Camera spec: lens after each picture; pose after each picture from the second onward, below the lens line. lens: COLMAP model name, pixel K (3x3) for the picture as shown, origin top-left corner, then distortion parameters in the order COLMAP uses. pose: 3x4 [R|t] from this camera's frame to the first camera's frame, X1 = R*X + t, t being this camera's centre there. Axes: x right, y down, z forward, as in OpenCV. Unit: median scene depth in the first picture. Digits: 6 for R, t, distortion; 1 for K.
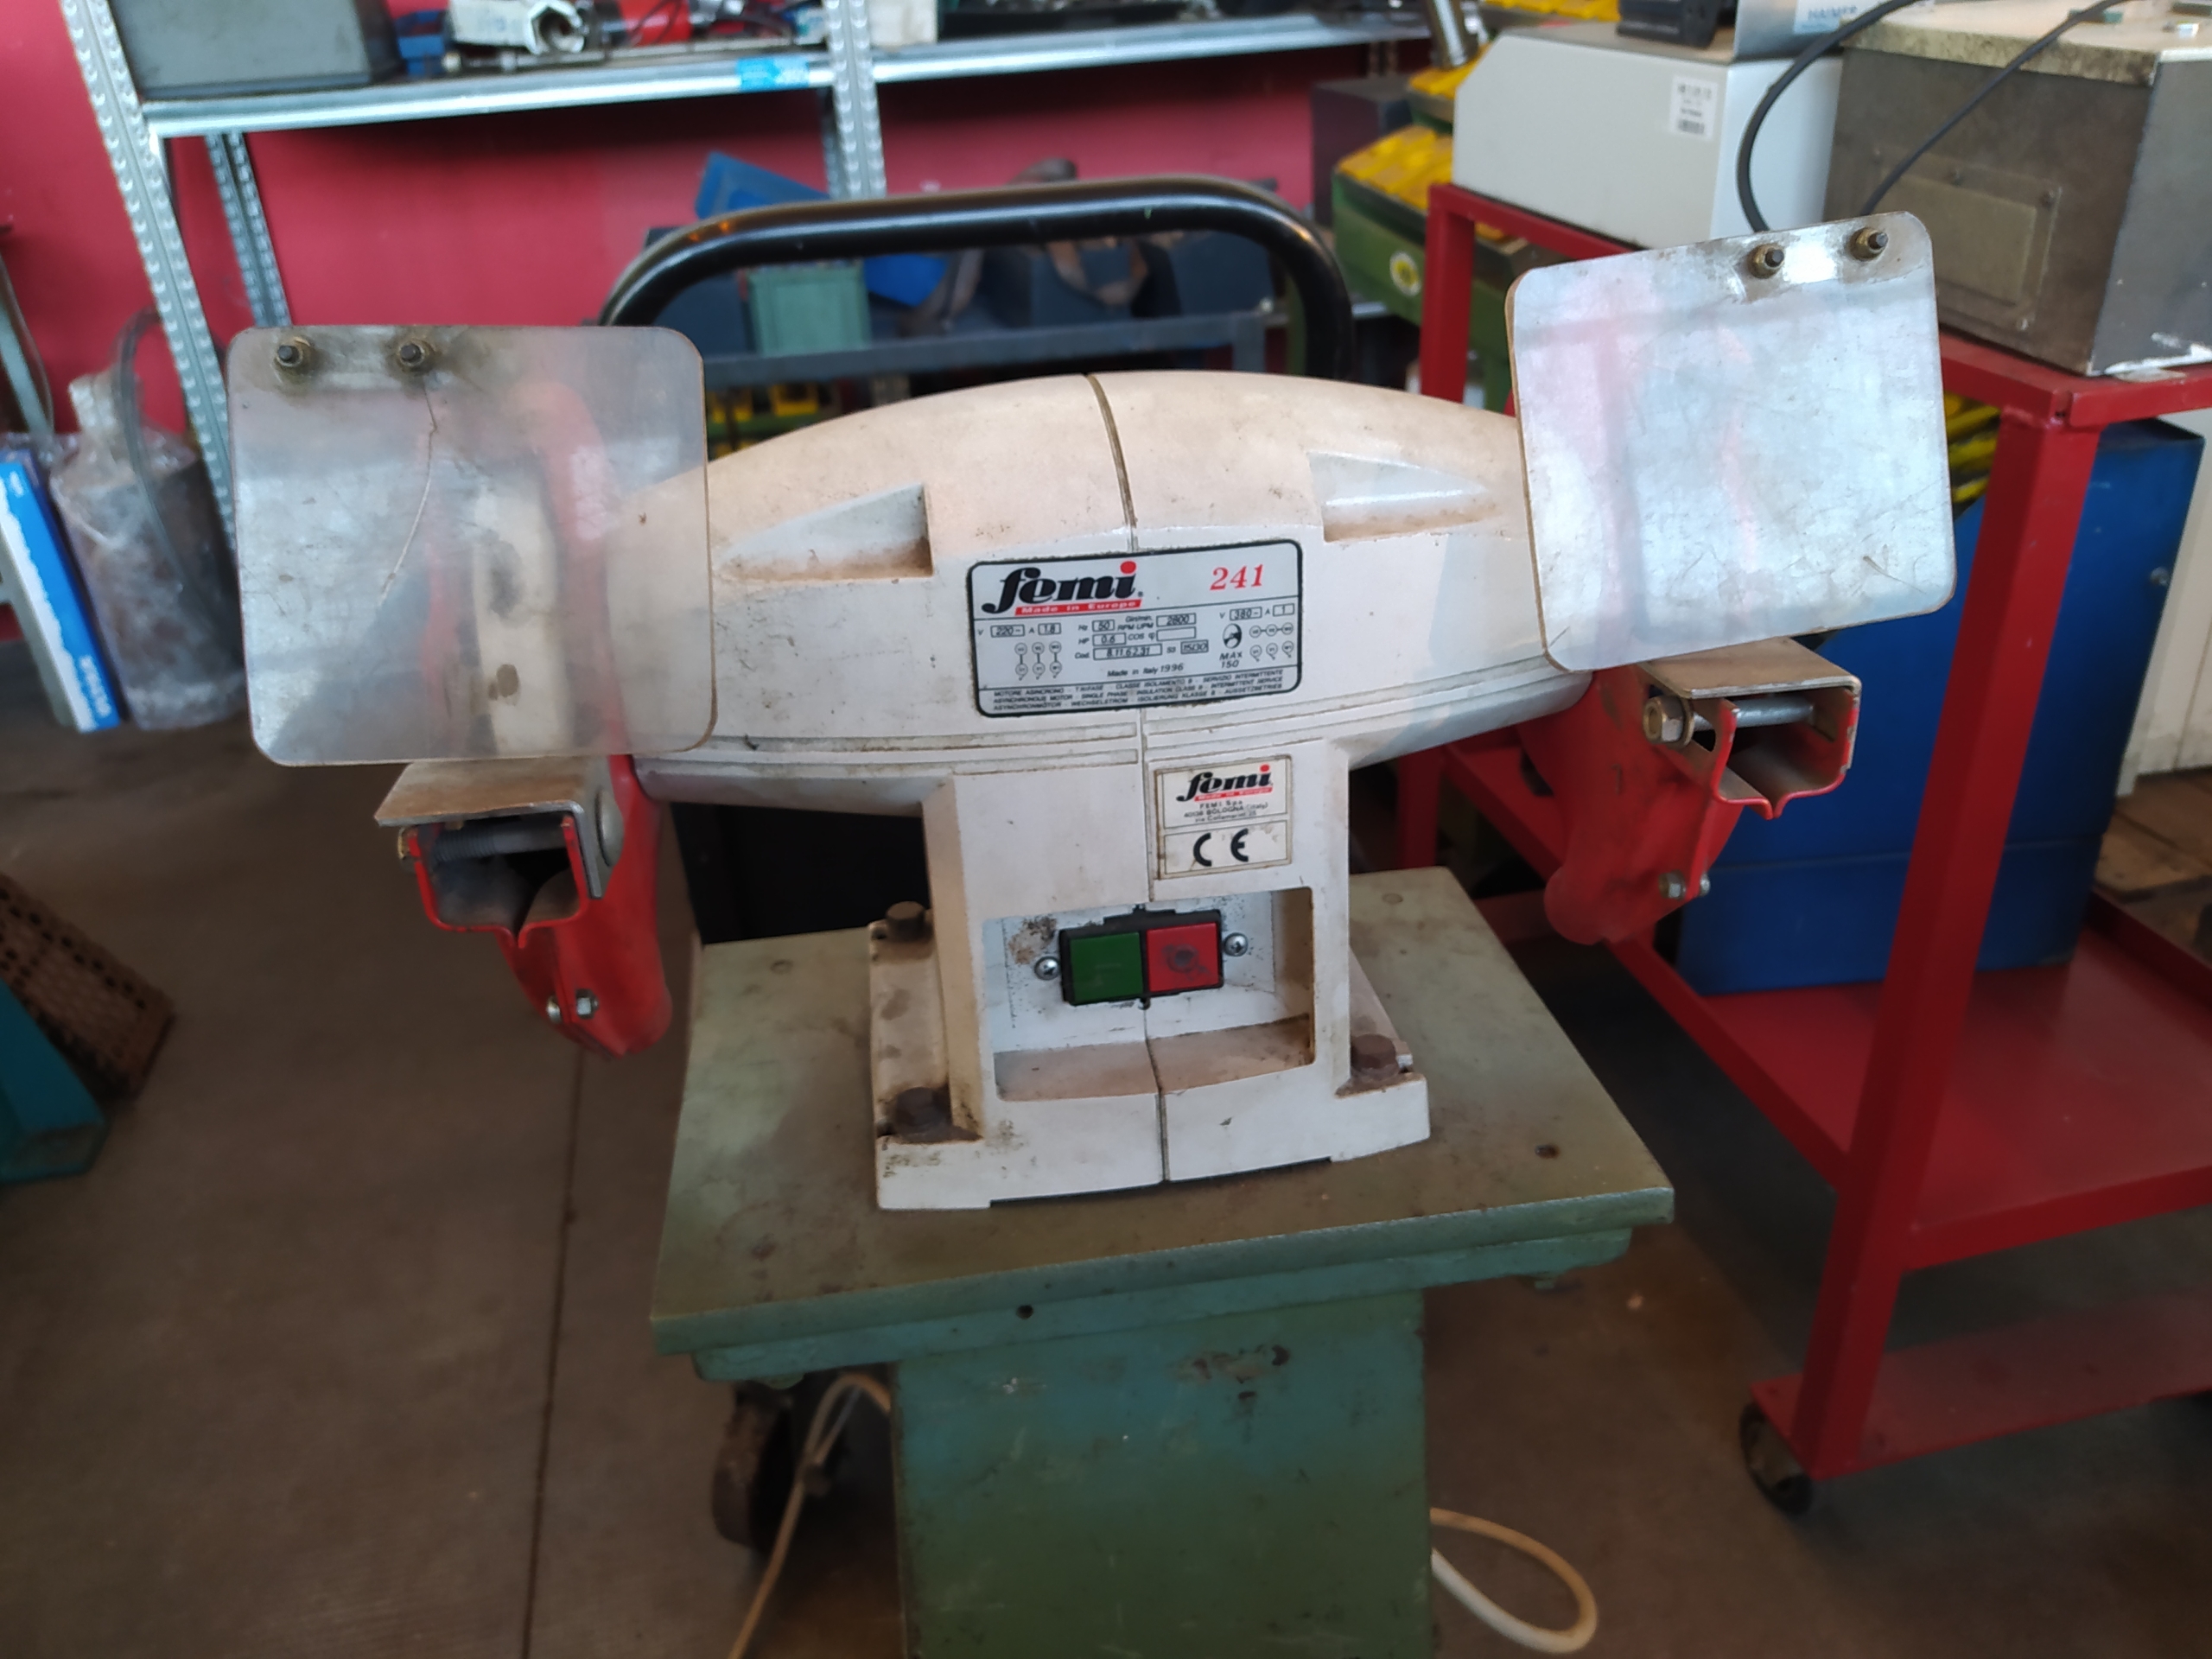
lens RADIAL K [[1664.8, 0, 1106.0], [0, 1664.8, 829.5], [0, 0, 1]] dist [0.107677, -0.134611]
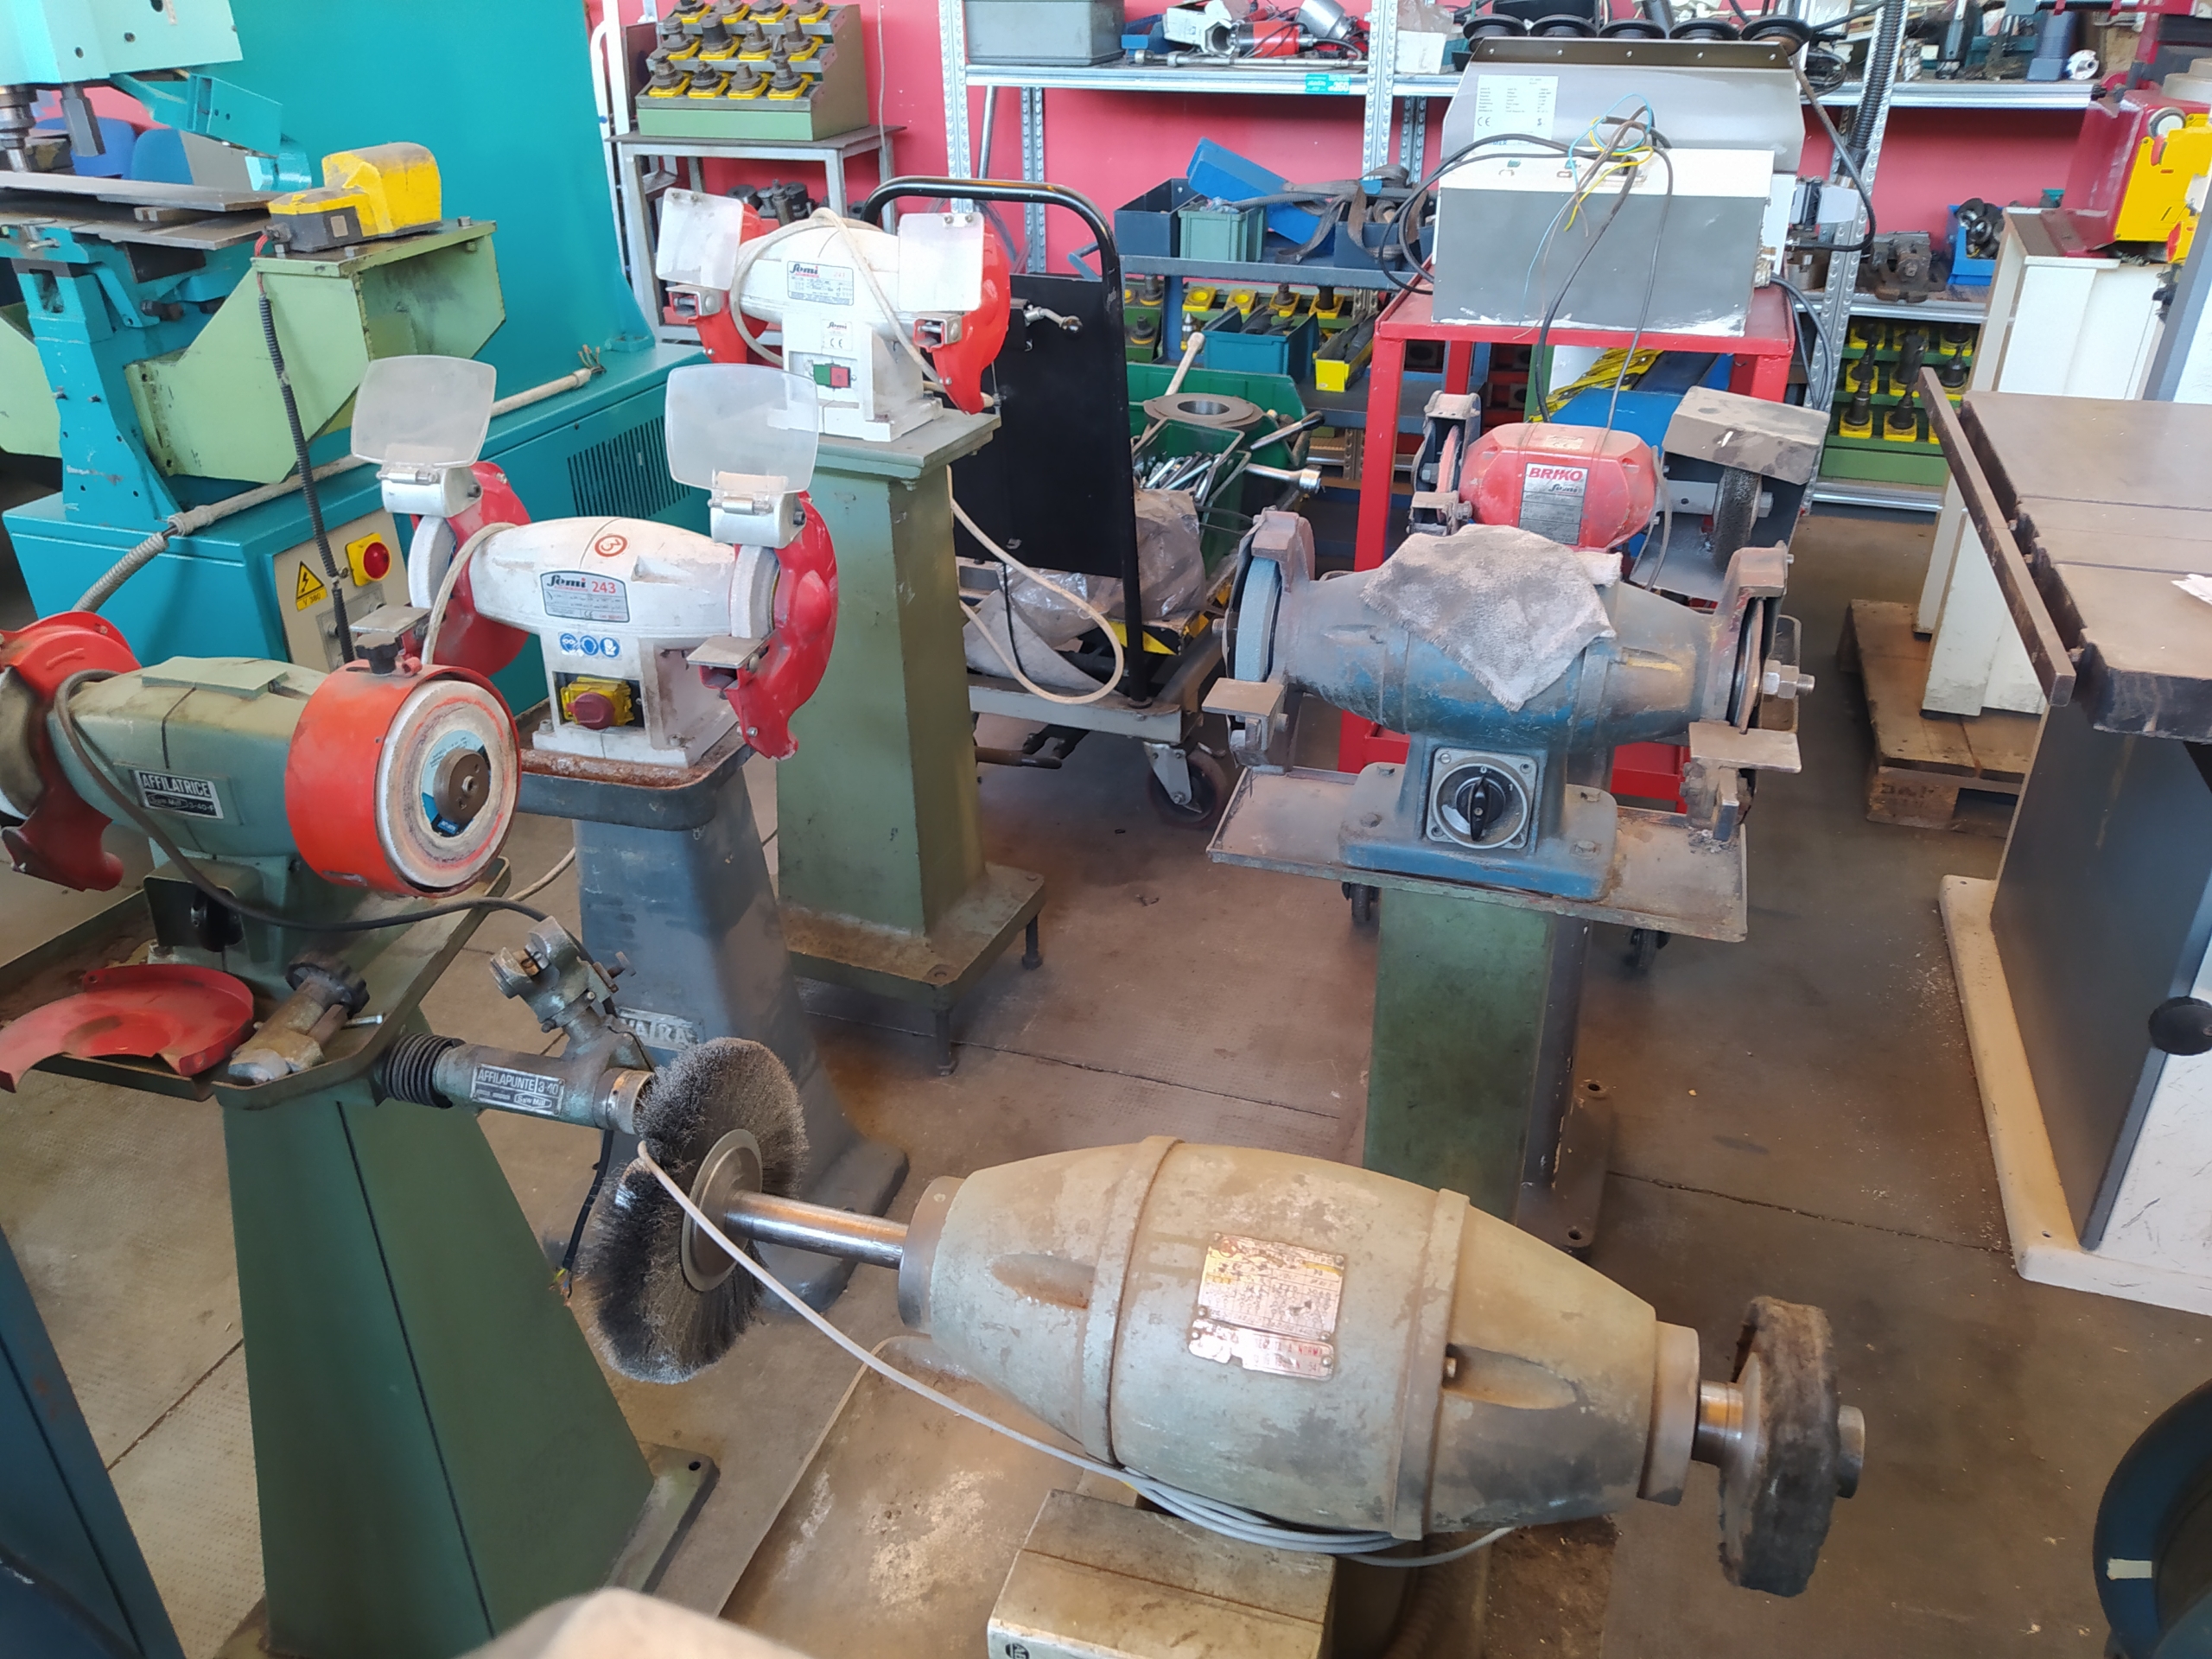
lens RADIAL K [[1677.4, 0, 1106.0], [0, 1677.4, 829.5], [0, 0, 1]] dist [-0.006094, -0.002217]
pose [[0.857444, 0.294166, -0.422203, 0.461047], [-0.278762, 0.955203, 0.099397, 0.094582], [0.432529, 0.032467, 0.901035, -0.407573]]
